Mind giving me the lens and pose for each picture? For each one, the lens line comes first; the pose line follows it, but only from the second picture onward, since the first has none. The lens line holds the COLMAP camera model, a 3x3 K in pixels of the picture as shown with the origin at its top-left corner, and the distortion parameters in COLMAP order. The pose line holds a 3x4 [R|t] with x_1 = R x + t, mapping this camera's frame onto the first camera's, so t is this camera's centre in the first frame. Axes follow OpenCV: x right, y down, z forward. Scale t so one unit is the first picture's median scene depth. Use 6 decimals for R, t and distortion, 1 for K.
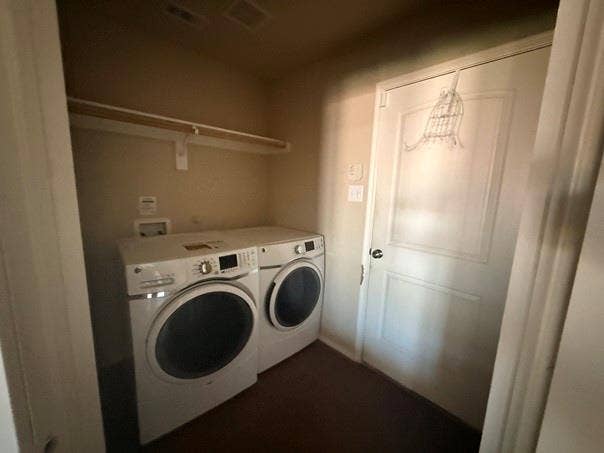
lens RADIAL K [[241.8, 0, 300.3], [0, 241.8, 227.2], [0, 0, 1]] dist [-0.005713, 0.001356]
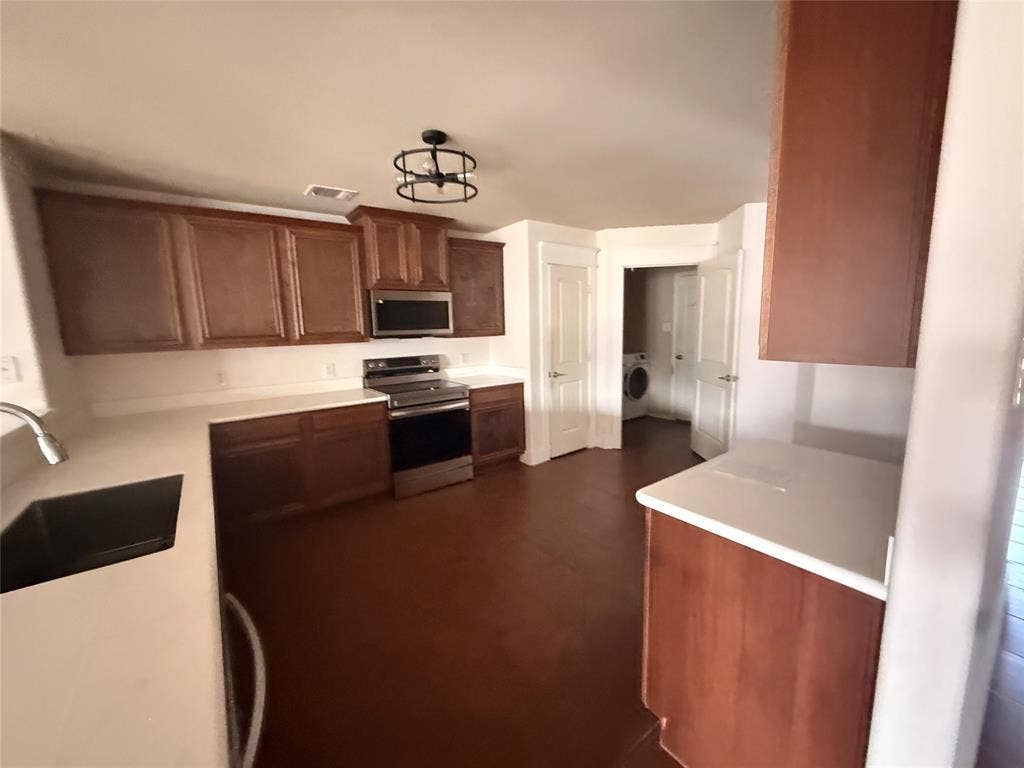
lens RADIAL K [[409.9, 0, 510.3], [0, 409.9, 385.4], [0, 0, 1]] dist [-0.005713, 0.001356]
pose [[0.991430, -0.052664, -0.119553, -0.627521], [0.051817, 0.998605, -0.010190, 0.289494], [0.119923, 0.003907, 0.992776, -2.343936]]
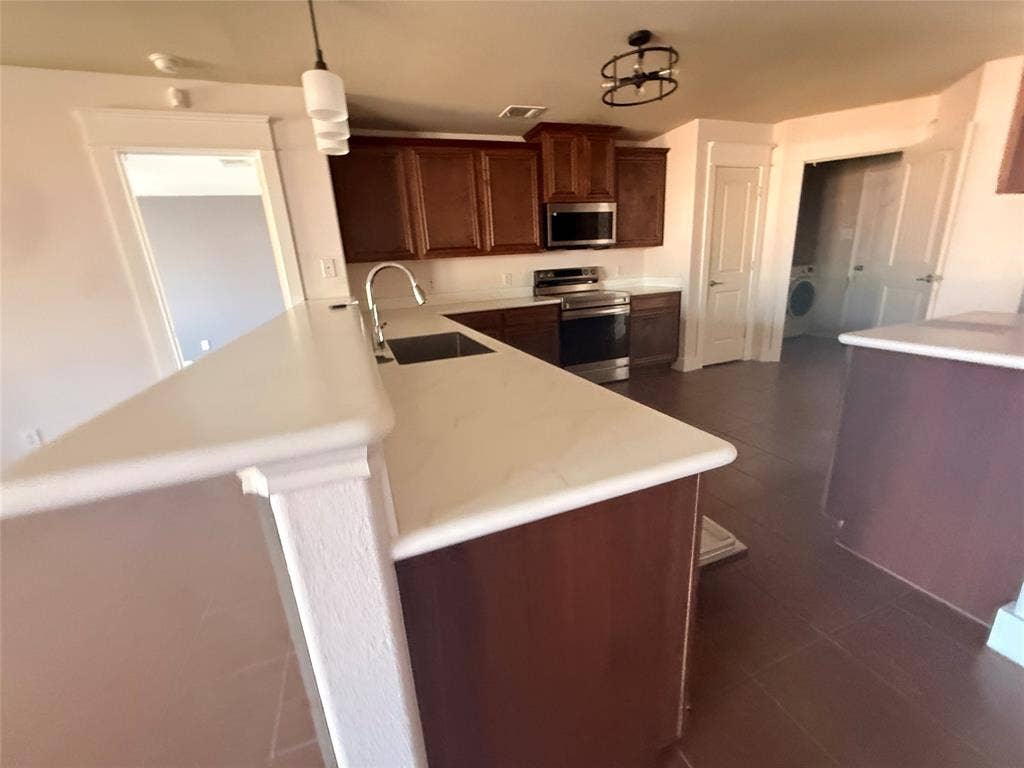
lens RADIAL K [[409.9, 0, 510.9], [0, 409.9, 383.8], [0, 0, 1]] dist [-0.005713, 0.001356]
pose [[0.918850, 0.007983, -0.394525, -0.787793], [0.044830, 0.991211, 0.124465, 0.439070], [0.392051, -0.132051, 0.910417, -2.648561]]
